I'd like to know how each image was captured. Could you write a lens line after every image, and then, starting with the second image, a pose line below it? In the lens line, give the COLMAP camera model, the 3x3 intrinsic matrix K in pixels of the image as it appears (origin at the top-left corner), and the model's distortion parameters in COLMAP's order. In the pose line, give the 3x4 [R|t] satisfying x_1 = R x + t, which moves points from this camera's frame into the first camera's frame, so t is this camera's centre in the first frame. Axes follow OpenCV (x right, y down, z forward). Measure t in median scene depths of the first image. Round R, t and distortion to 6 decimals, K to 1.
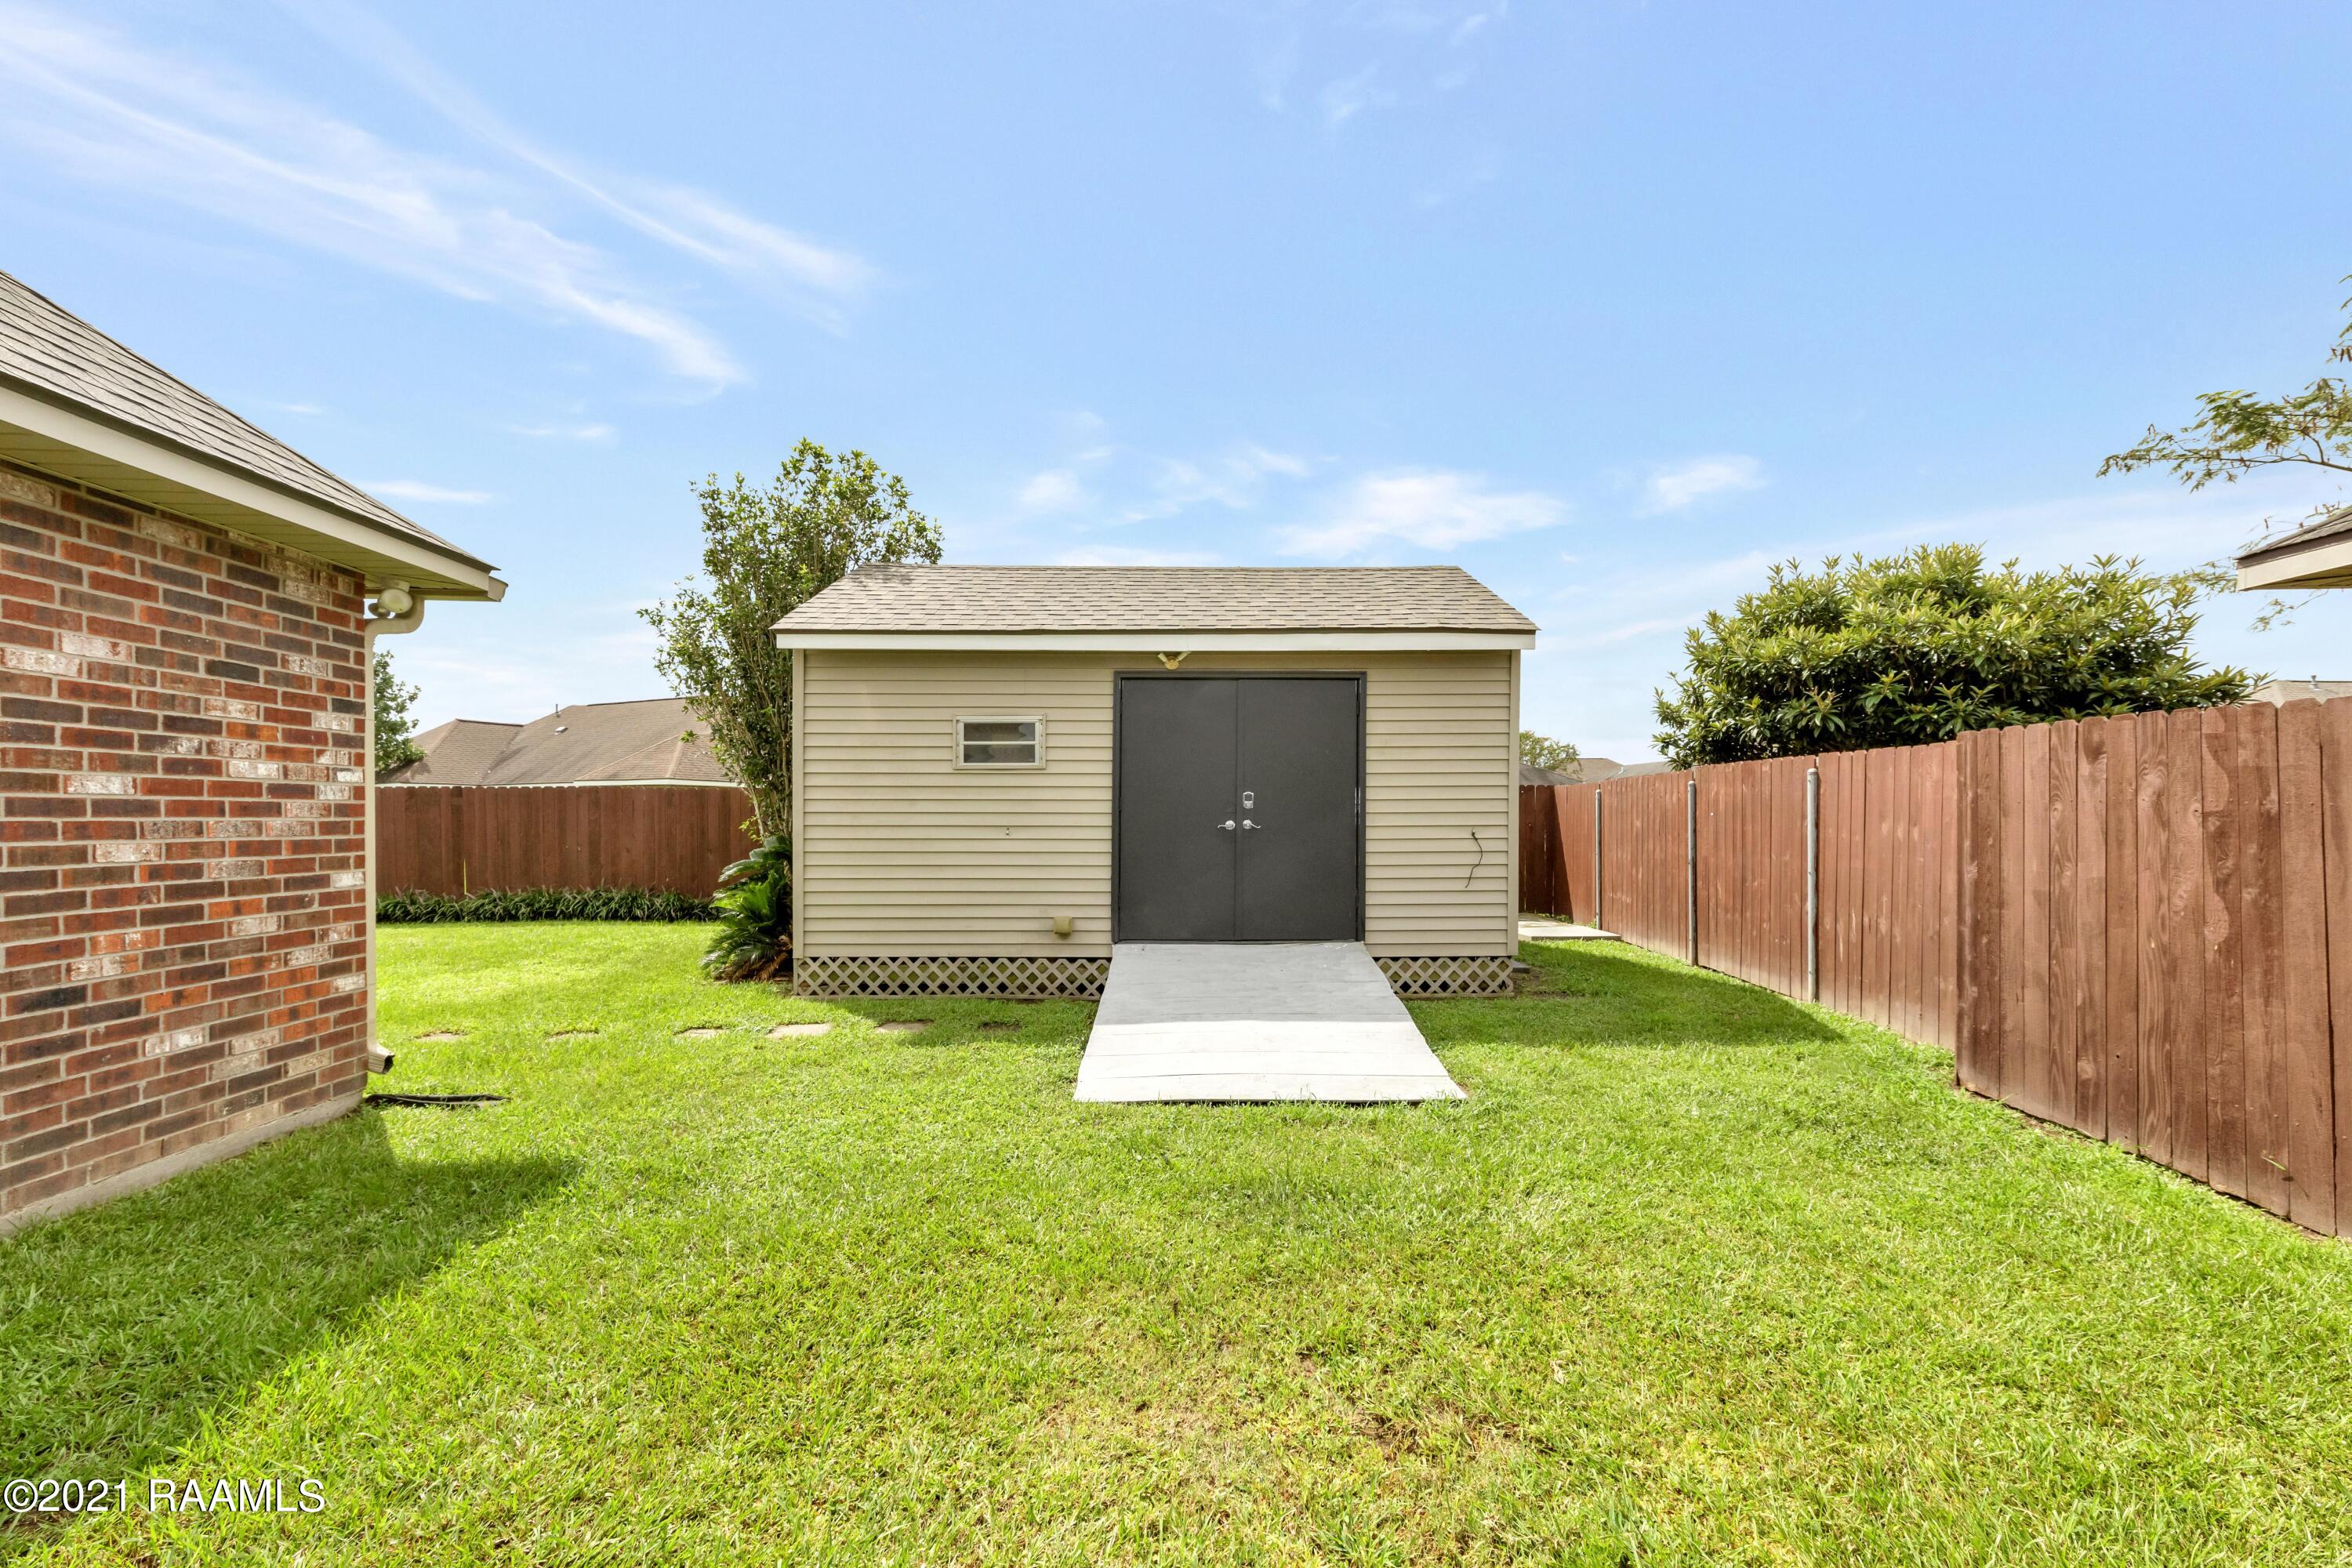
lens RADIAL K [[920.1, 0, 1175.1], [0, 920.1, 791.3], [0, 0, 1]] dist [0.003364, 0.000260]
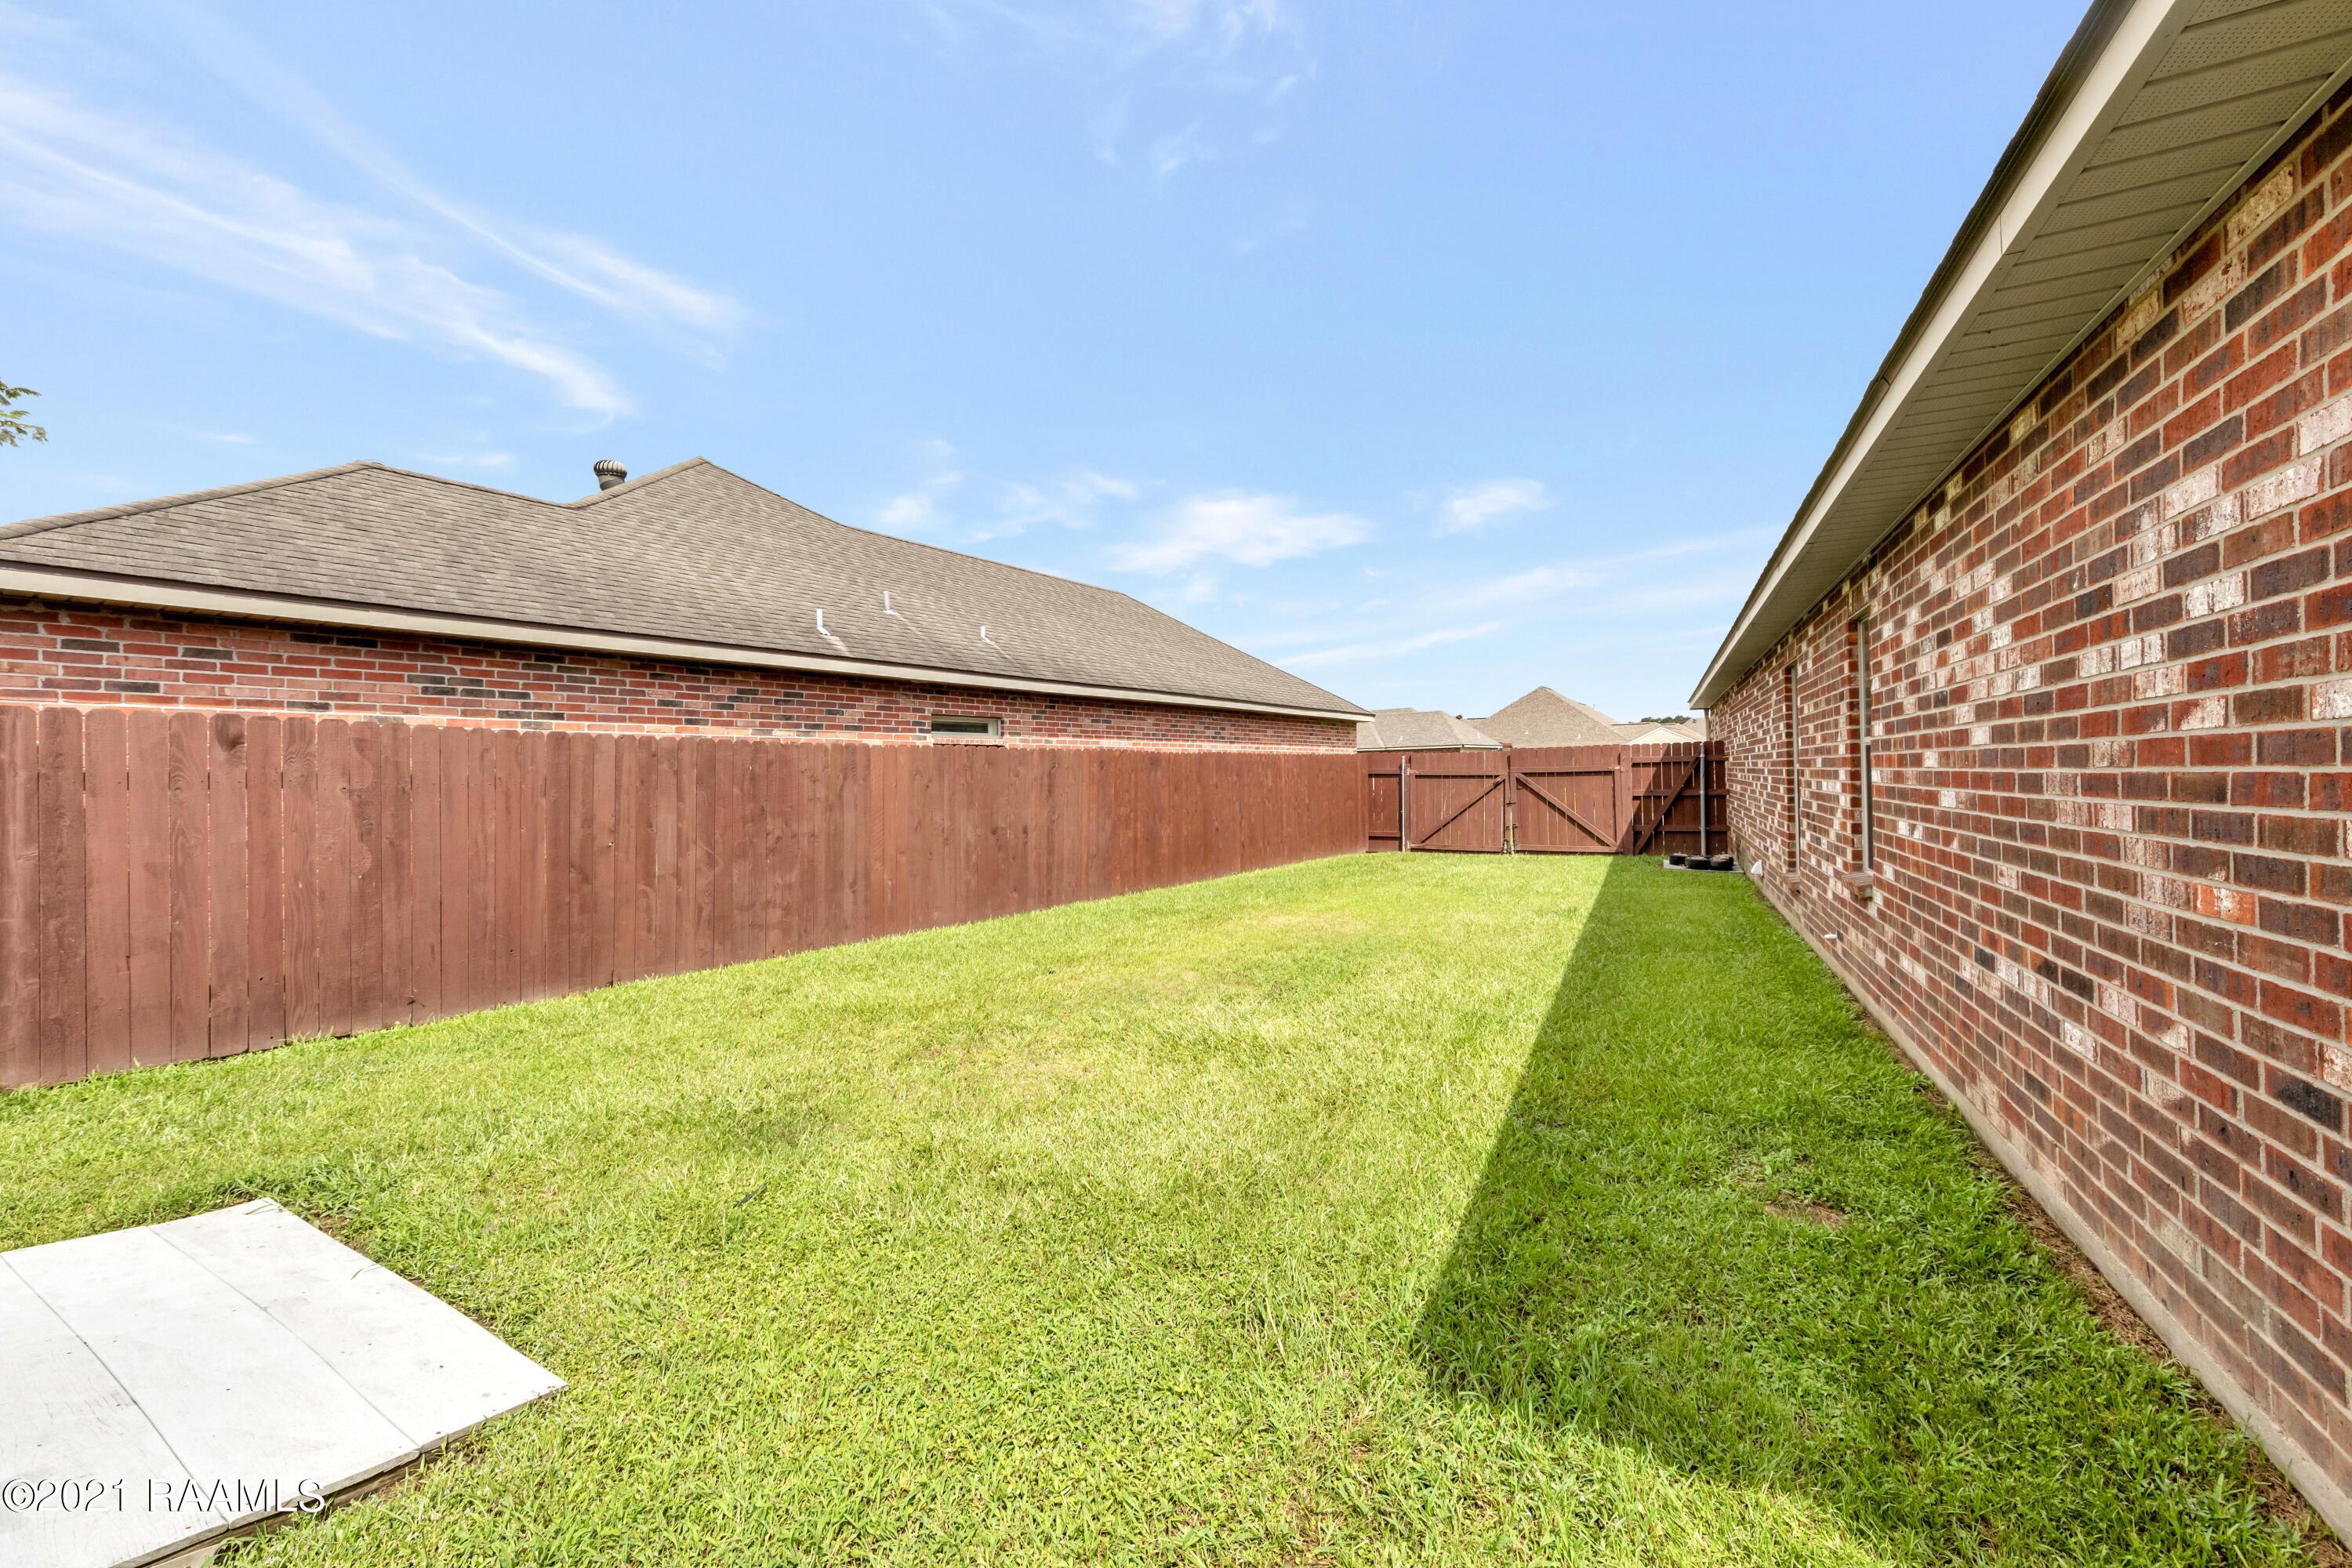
lens RADIAL K [[942.6, 0, 1176.0], [0, 942.6, 784.0], [0, 0, 1]] dist [0.022413, 0.000008]
pose [[-0.864230, 0.010080, 0.502997, -0.868917], [0.001153, 0.999836, -0.018056, 0.045530], [-0.503096, -0.015025, -0.864100, 1.716354]]
